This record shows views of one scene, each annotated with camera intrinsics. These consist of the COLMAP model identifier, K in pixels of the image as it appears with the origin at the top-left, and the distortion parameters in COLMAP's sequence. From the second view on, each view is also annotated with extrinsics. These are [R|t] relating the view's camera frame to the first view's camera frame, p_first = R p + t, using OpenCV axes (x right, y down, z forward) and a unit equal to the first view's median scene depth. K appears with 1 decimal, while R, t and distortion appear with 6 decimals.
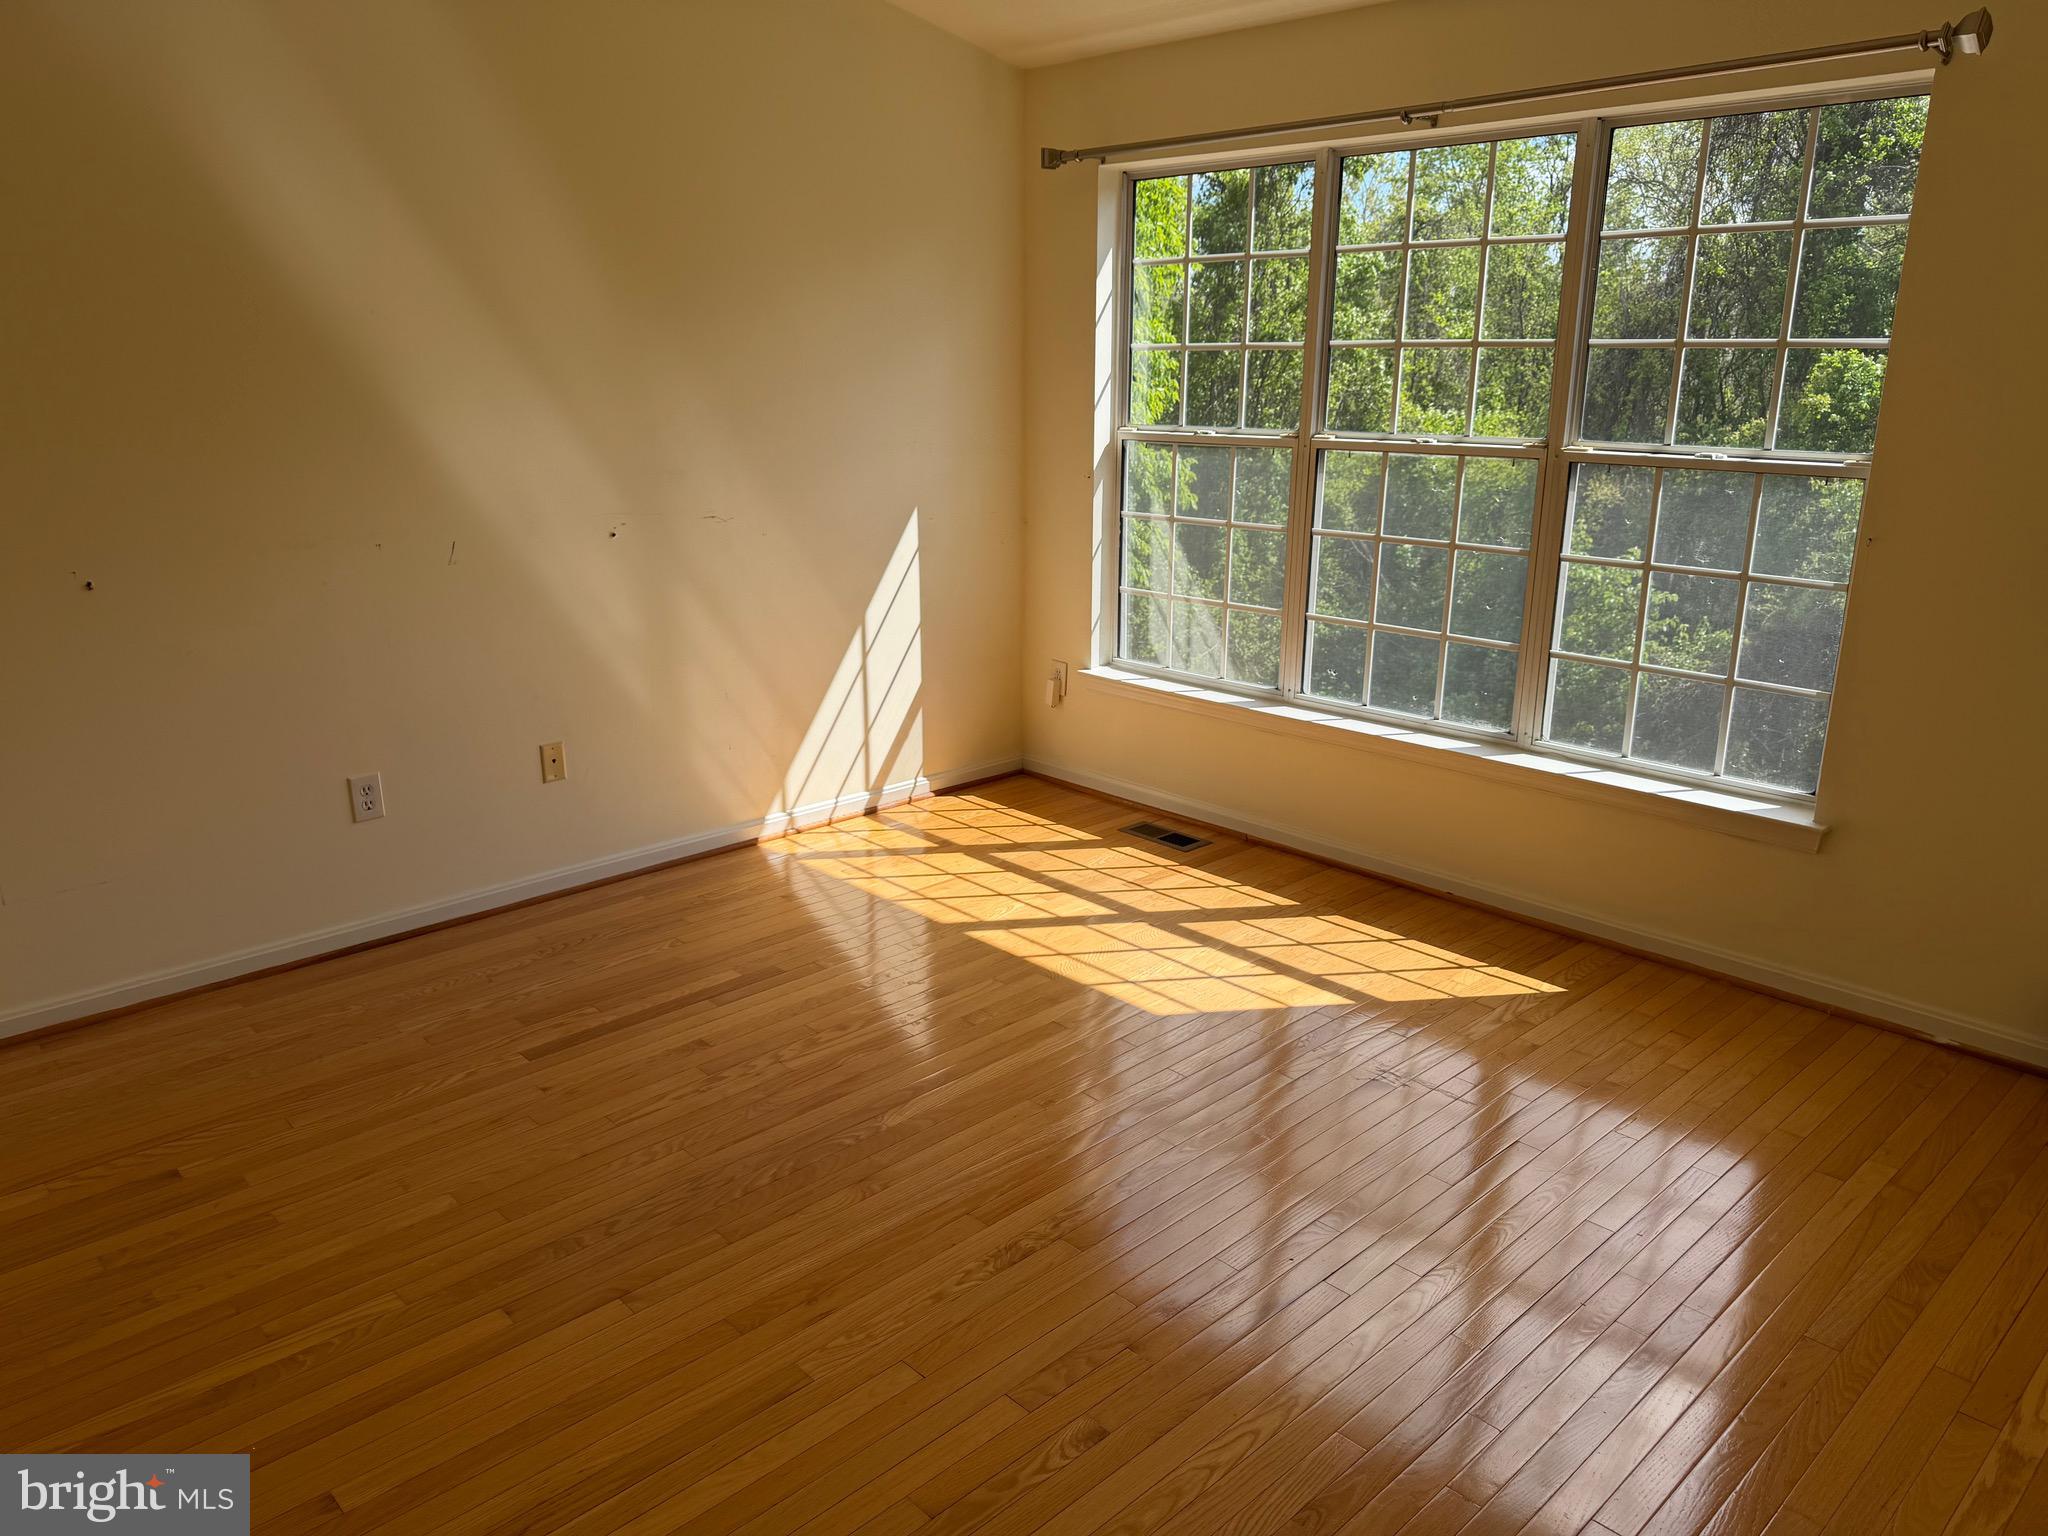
lens RADIAL K [[1449.8, 0, 1013.9], [0, 1449.8, 768.7], [0, 0, 1]] dist [0.097232, -0.139701]
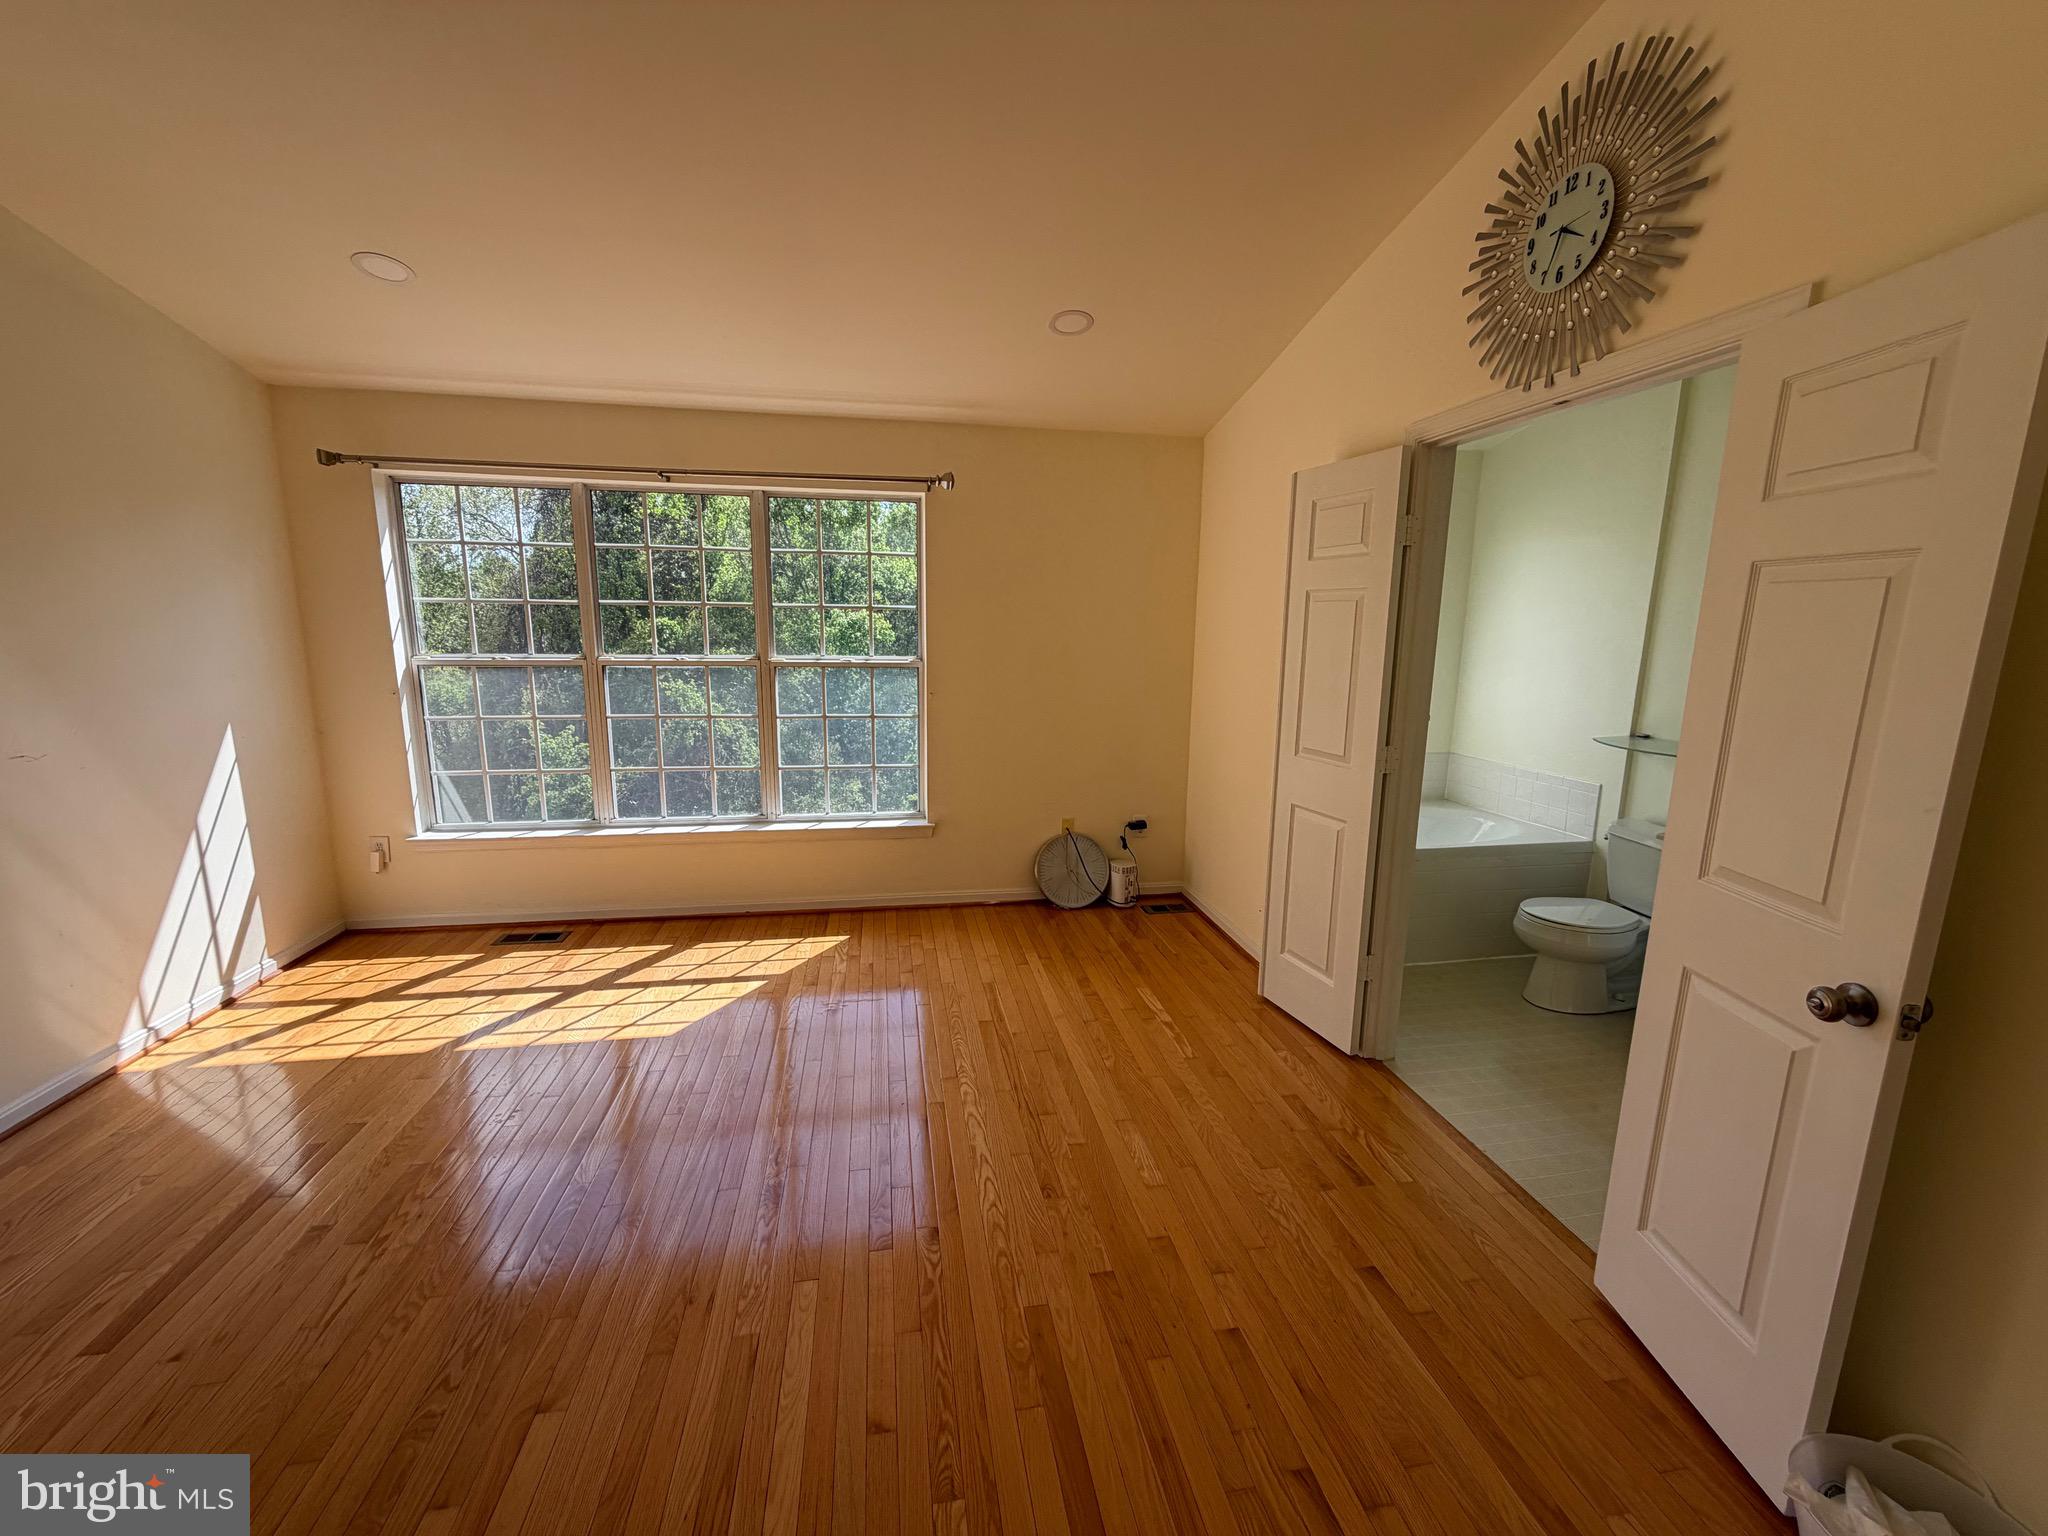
lens RADIAL K [[818.5, 0, 1029.5], [0, 818.5, 747.3], [0, 0, 1]] dist [0.001003, 0.000190]
pose [[0.539493, -0.116471, 0.833895, -0.281254], [0.216020, 0.976383, -0.003383, -0.027510], [-0.813807, 0.181963, 0.551912, 0.140765]]
